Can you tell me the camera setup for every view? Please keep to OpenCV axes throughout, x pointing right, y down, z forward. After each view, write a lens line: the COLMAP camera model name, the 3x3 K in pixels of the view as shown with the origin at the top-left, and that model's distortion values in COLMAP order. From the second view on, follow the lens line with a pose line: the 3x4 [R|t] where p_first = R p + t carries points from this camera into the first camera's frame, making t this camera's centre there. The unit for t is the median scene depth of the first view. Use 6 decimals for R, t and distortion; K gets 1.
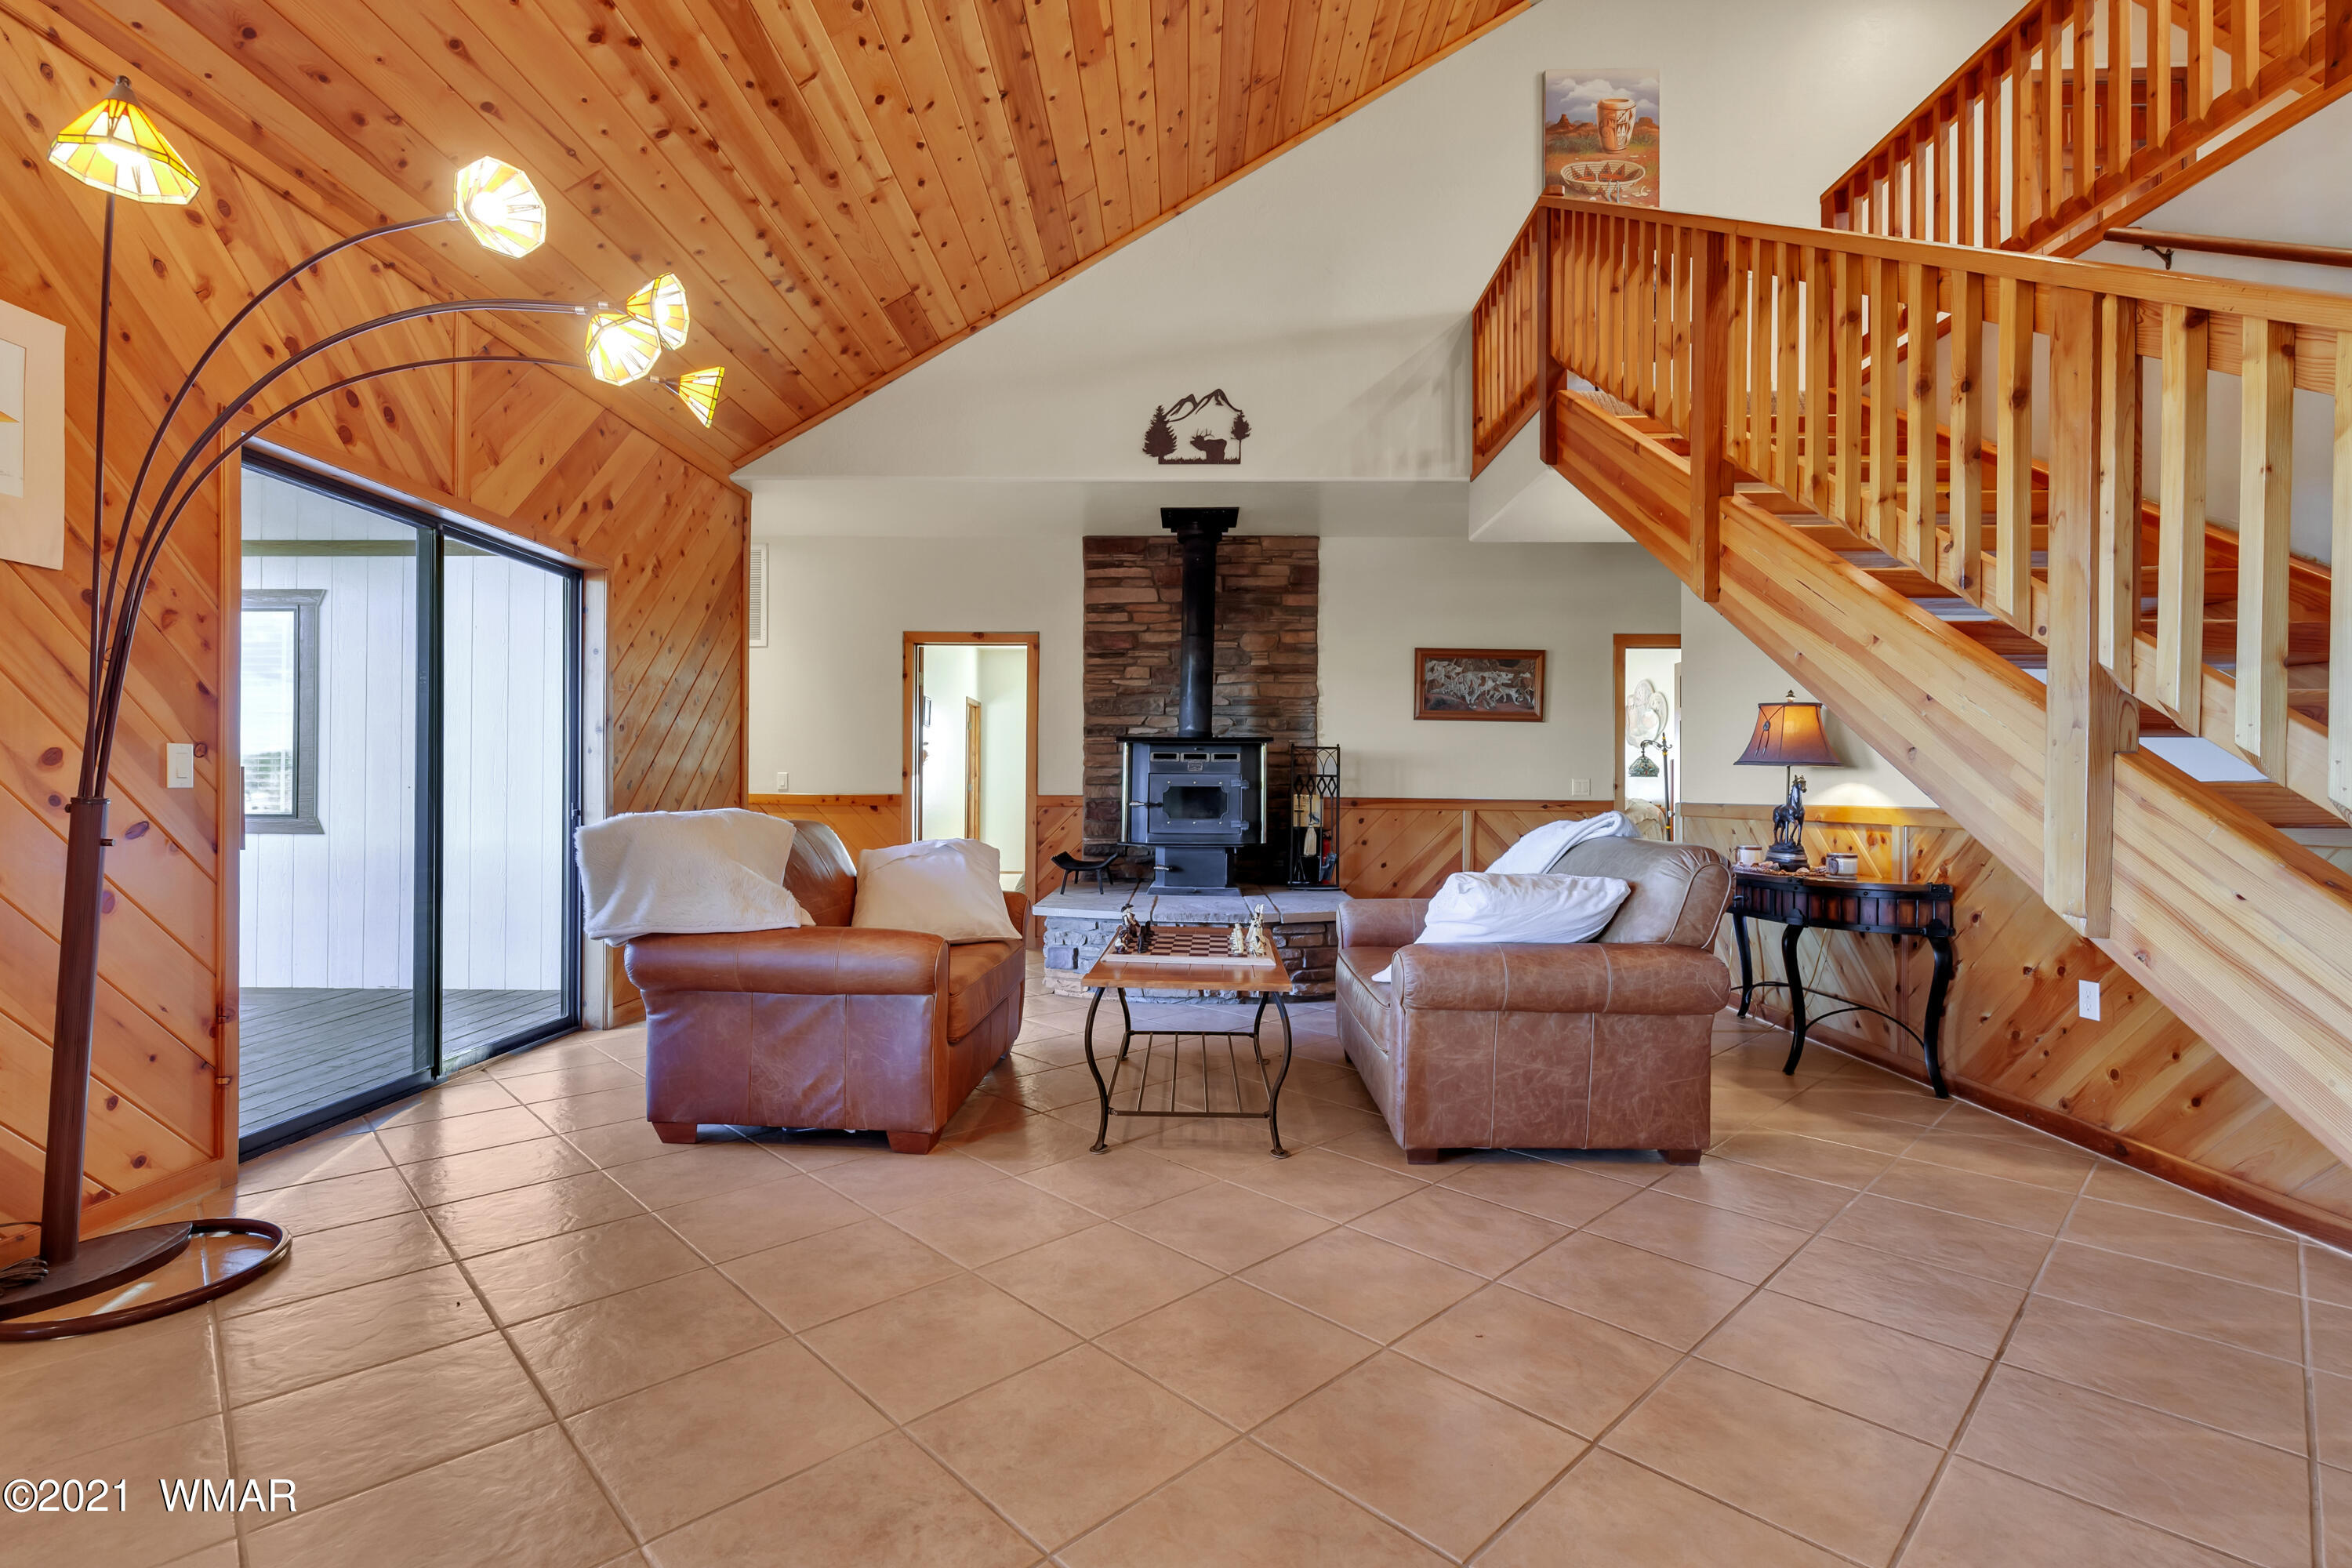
lens RADIAL K [[1057.0, 0, 1151.0], [0, 1057.0, 777.1], [0, 0, 1]] dist [0.000868, 0.000171]
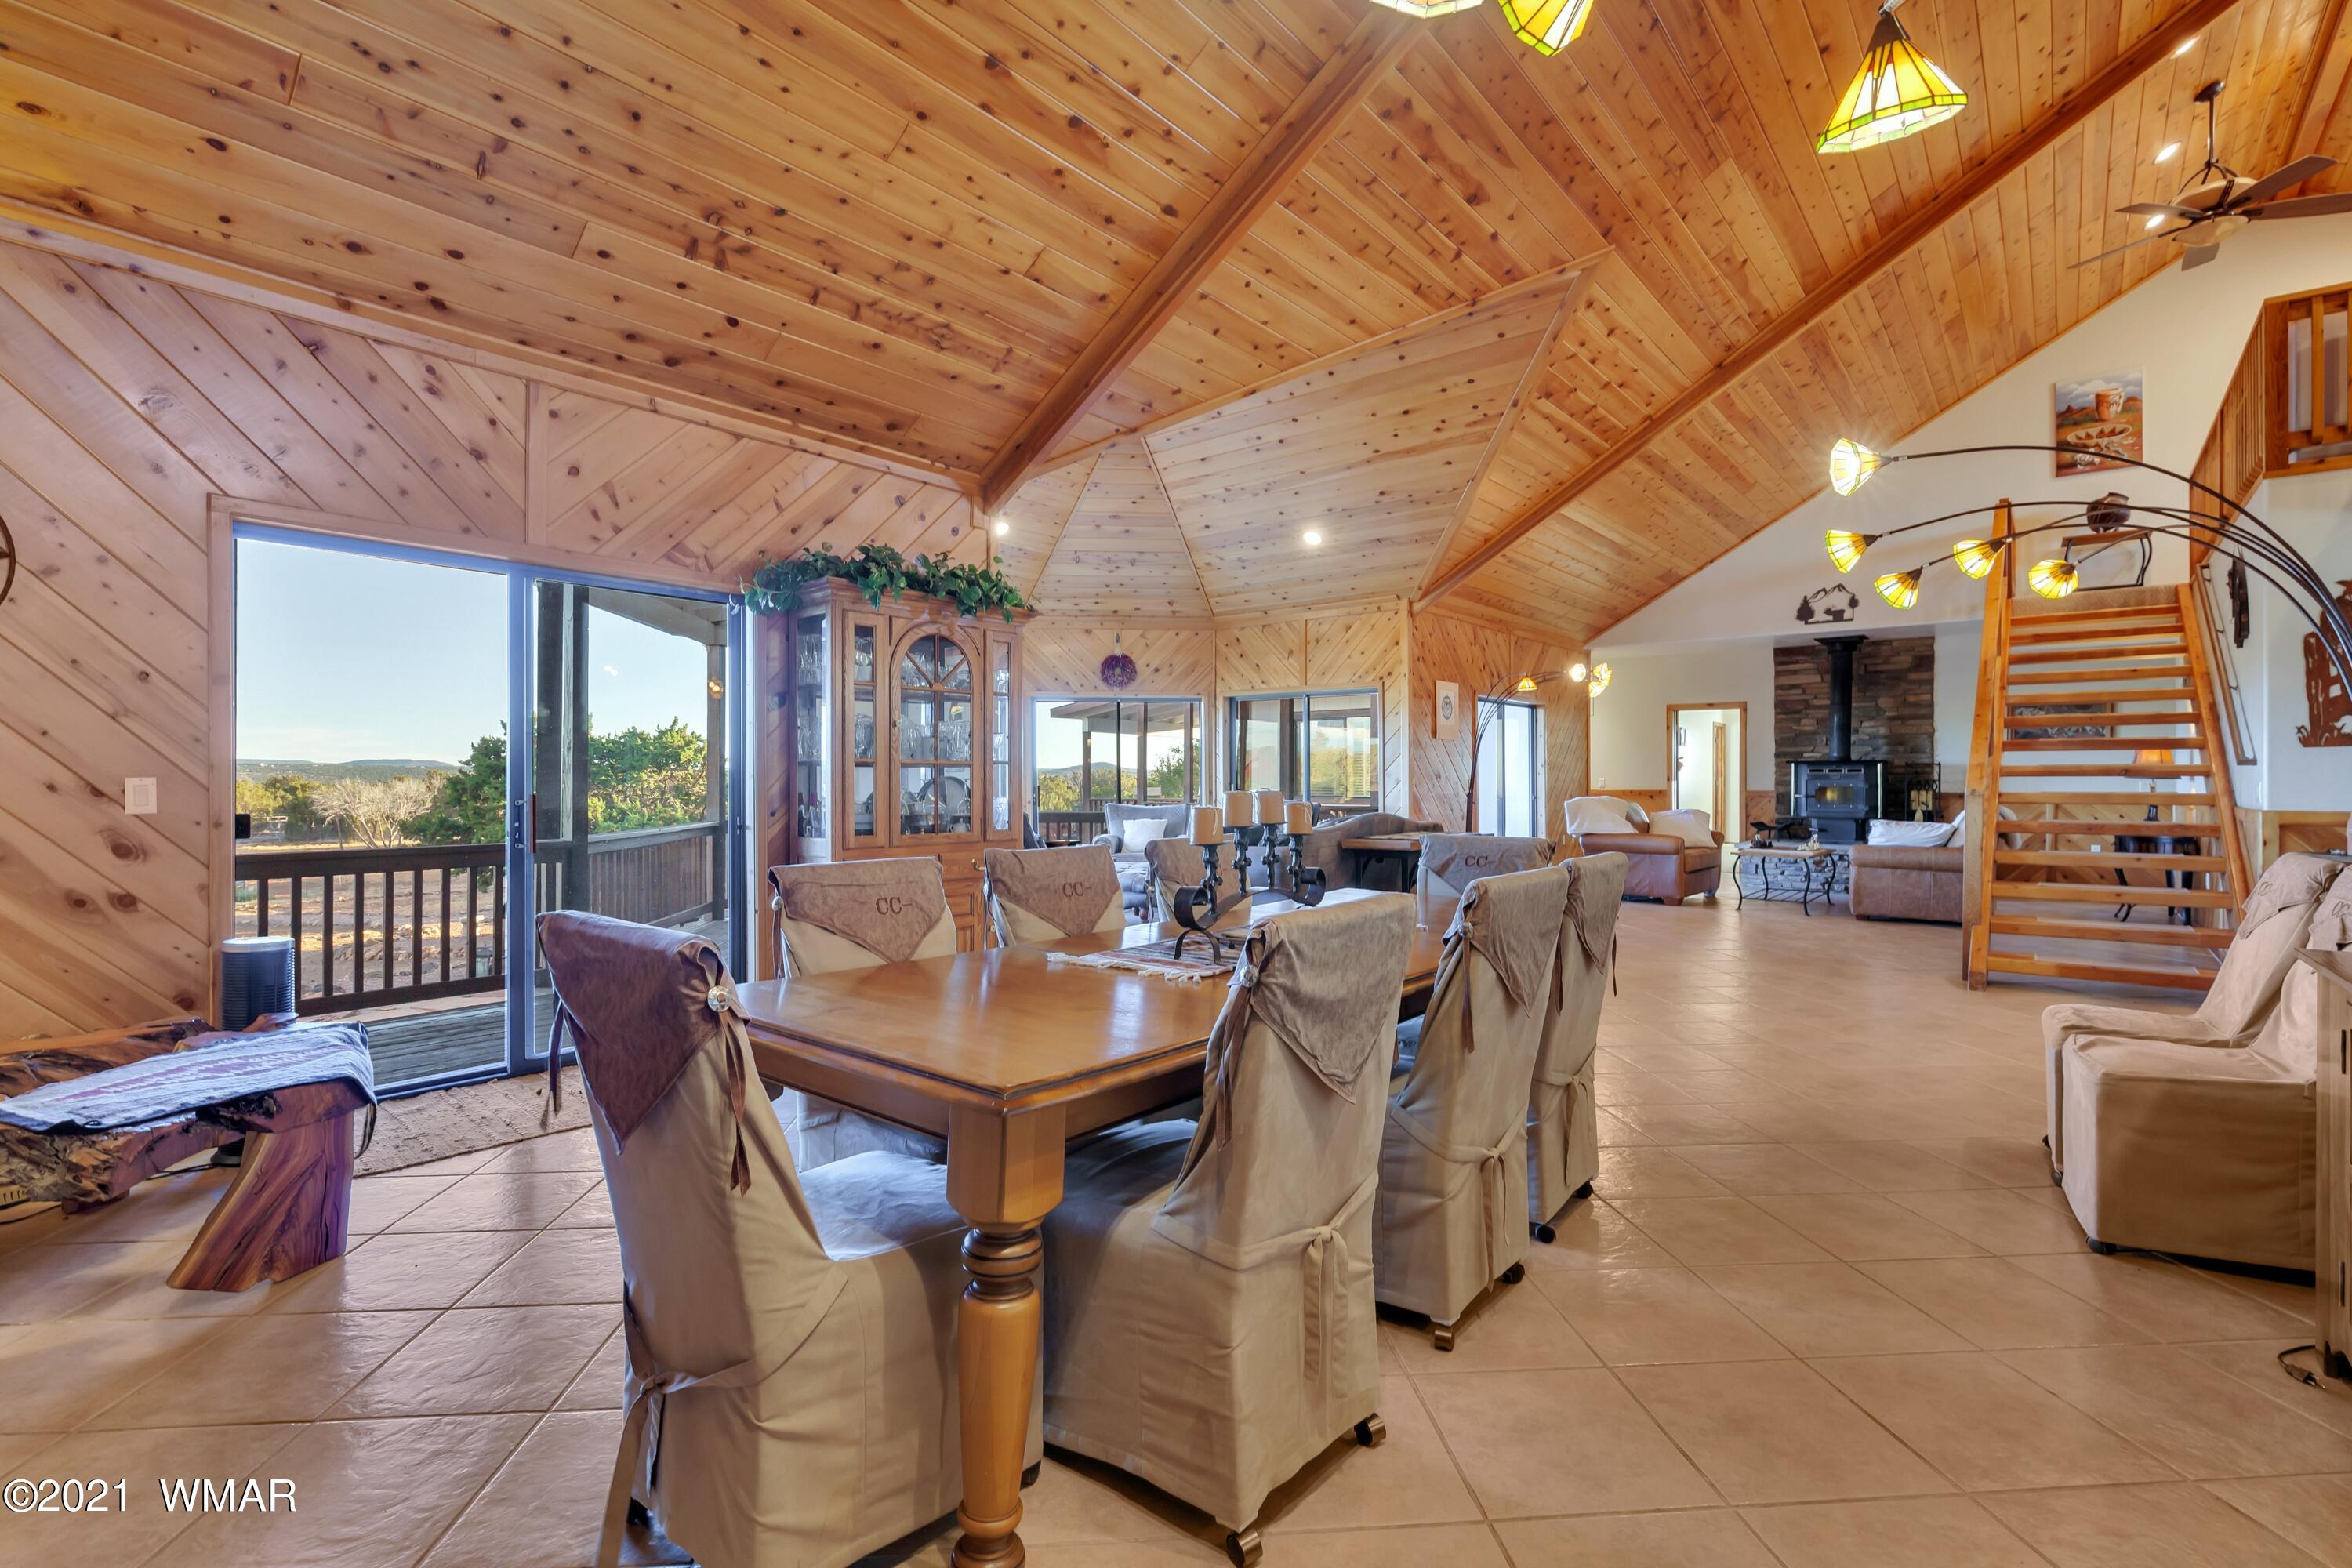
lens RADIAL K [[1057.0, 0, 1176.3], [0, 1057.0, 774.7], [0, 0, 1]] dist [0.000868, 0.000171]
pose [[0.787611, -0.004771, -0.616155, 0.300367], [0.009046, 0.999952, 0.003821, -0.033067], [0.616107, -0.008583, 0.787616, -1.294084]]
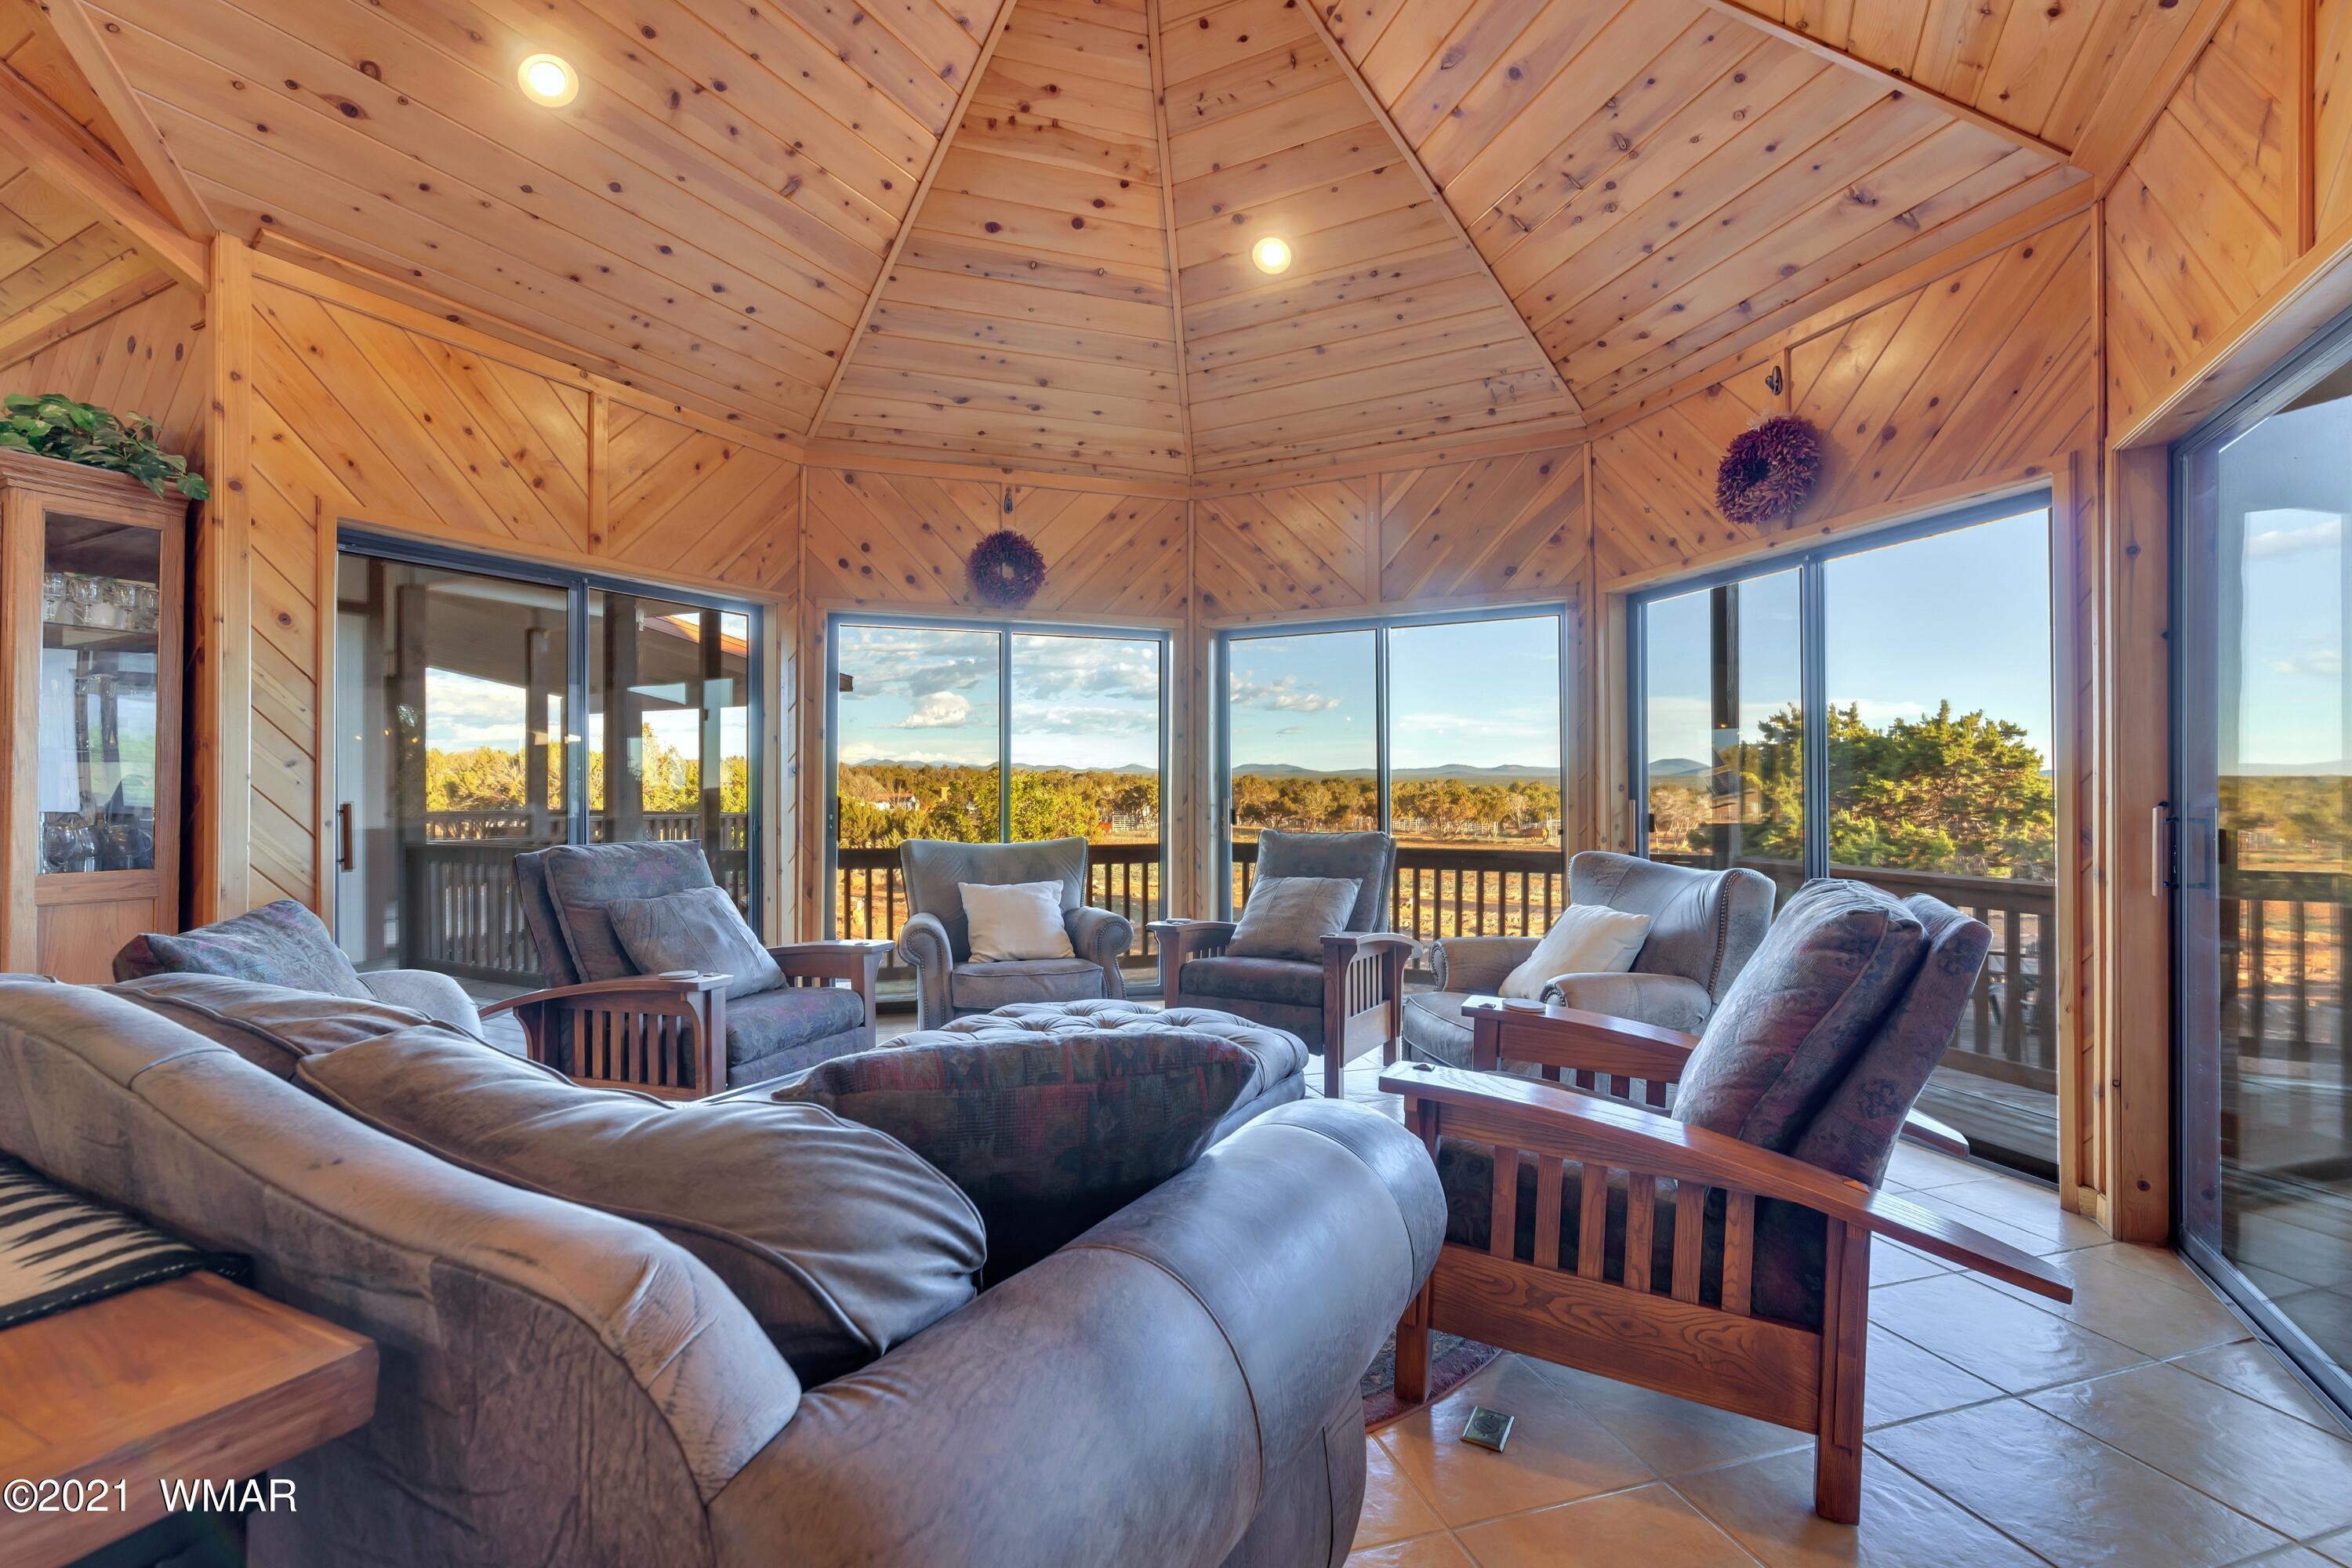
lens RADIAL K [[1057.0, 0, 1157.5], [0, 1057.0, 787.3], [0, 0, 1]] dist [0.000868, 0.000171]
pose [[-0.445475, -0.004572, -0.895283, -0.187403], [0.005435, 0.999955, -0.007811, -0.015316], [0.895278, -0.008346, -0.445430, 0.072949]]
